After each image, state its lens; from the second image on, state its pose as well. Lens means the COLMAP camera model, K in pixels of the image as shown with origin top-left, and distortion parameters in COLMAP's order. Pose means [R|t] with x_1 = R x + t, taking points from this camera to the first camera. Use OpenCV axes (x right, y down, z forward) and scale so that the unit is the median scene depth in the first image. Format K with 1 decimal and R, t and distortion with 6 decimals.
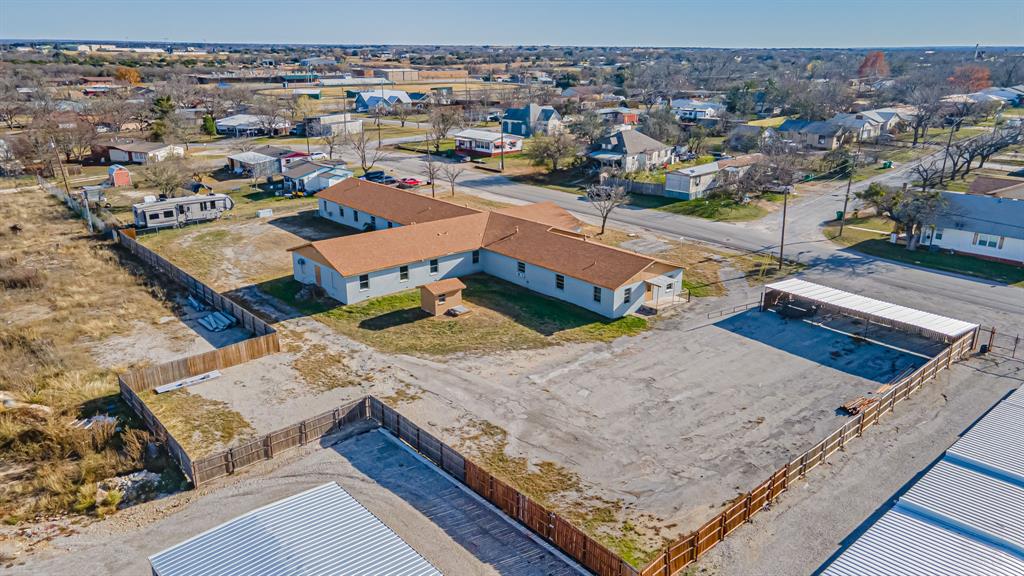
lens RADIAL K [[747.4, 0, 509.4], [0, 747.4, 286.3], [0, 0, 1]] dist [0.022424, 0.045366]
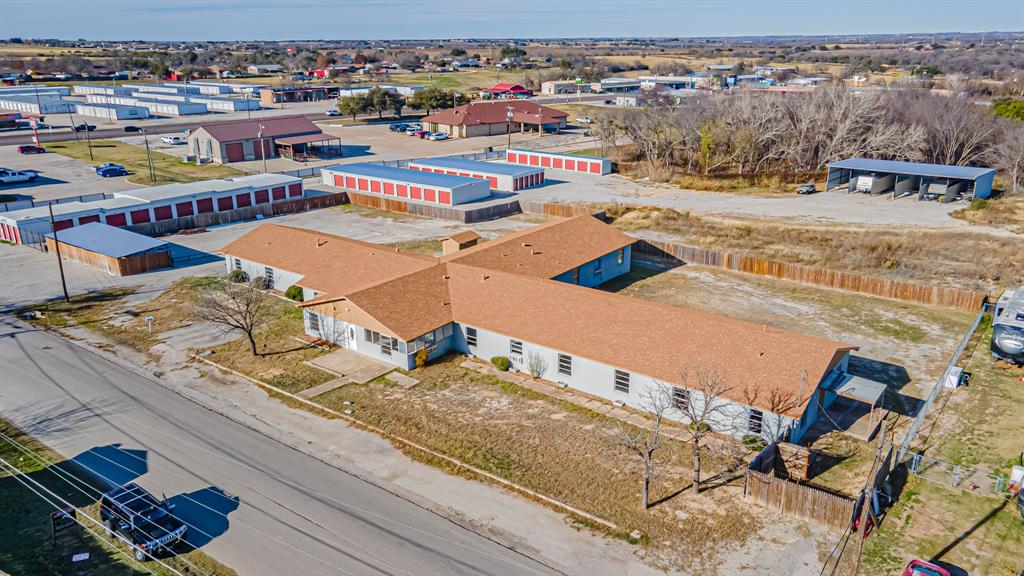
lens RADIAL K [[747.4, 0, 515.6], [0, 747.4, 287.4], [0, 0, 1]] dist [0.022424, 0.045366]
pose [[-0.979373, 0.064993, -0.191323, 0.049952], [-0.060782, 0.808242, 0.585706, -0.627816], [0.192702, 0.585253, -0.787619, 1.994019]]
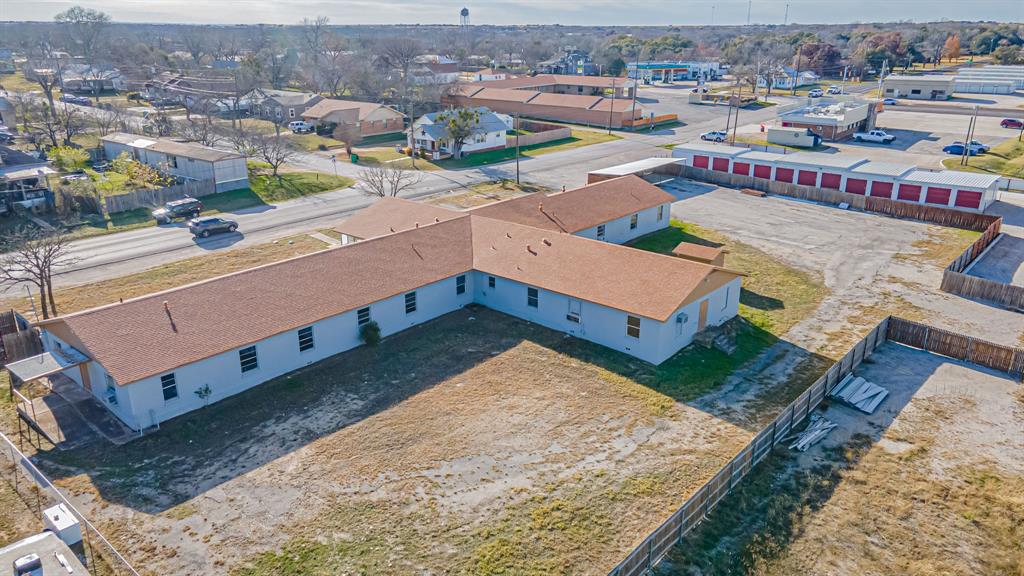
lens RADIAL K [[747.4, 0, 515.0], [0, 747.4, 289.4], [0, 0, 1]] dist [0.022424, 0.045366]
pose [[-0.144210, -0.335896, 0.930794, -0.913094], [0.303107, 0.880418, 0.364678, -0.355673], [-0.941982, 0.334720, -0.025152, 1.258801]]
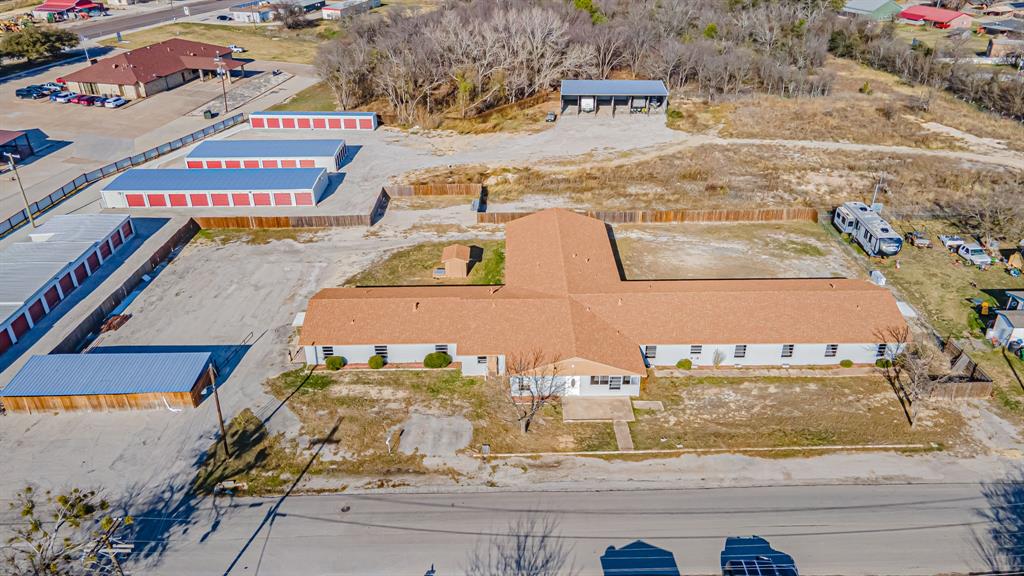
lens RADIAL K [[747.4, 0, 516.8], [0, 747.4, 286.9], [0, 0, 1]] dist [0.022424, 0.045366]
pose [[-0.649679, 0.364234, -0.667272, 0.698303], [-0.230504, 0.742044, 0.629475, -0.773412], [0.724421, 0.562766, -0.398132, 1.614959]]
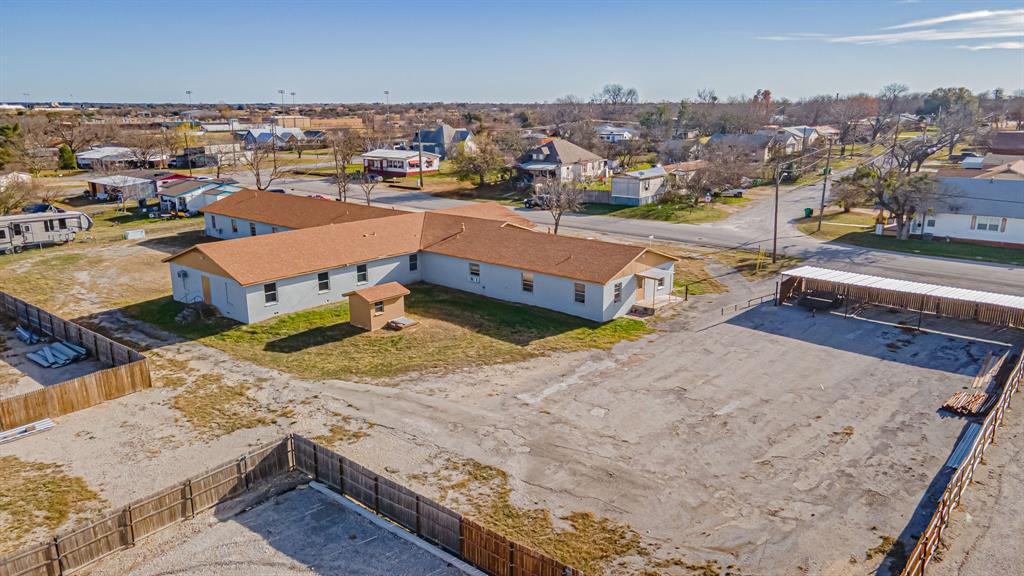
lens RADIAL K [[747.4, 0, 511.0], [0, 747.4, 290.5], [0, 0, 1]] dist [0.022424, 0.045366]
pose [[0.989649, -0.043024, 0.136906, -0.060692], [0.051918, 0.996720, -0.062072, 0.052590], [-0.133786, 0.068537, 0.988637, 0.231395]]
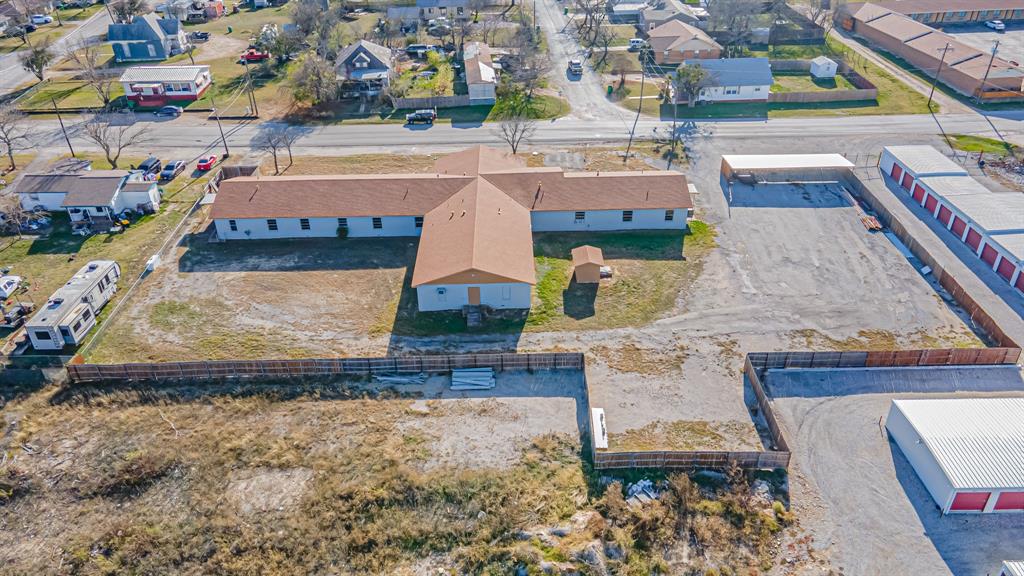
lens RADIAL K [[747.4, 0, 511.4], [0, 747.4, 291.9], [0, 0, 1]] dist [0.022424, 0.045366]
pose [[0.647499, -0.417337, 0.637632, -0.920385], [0.255130, 0.907145, 0.334658, -0.364560], [-0.718090, -0.054011, 0.693851, 0.297669]]
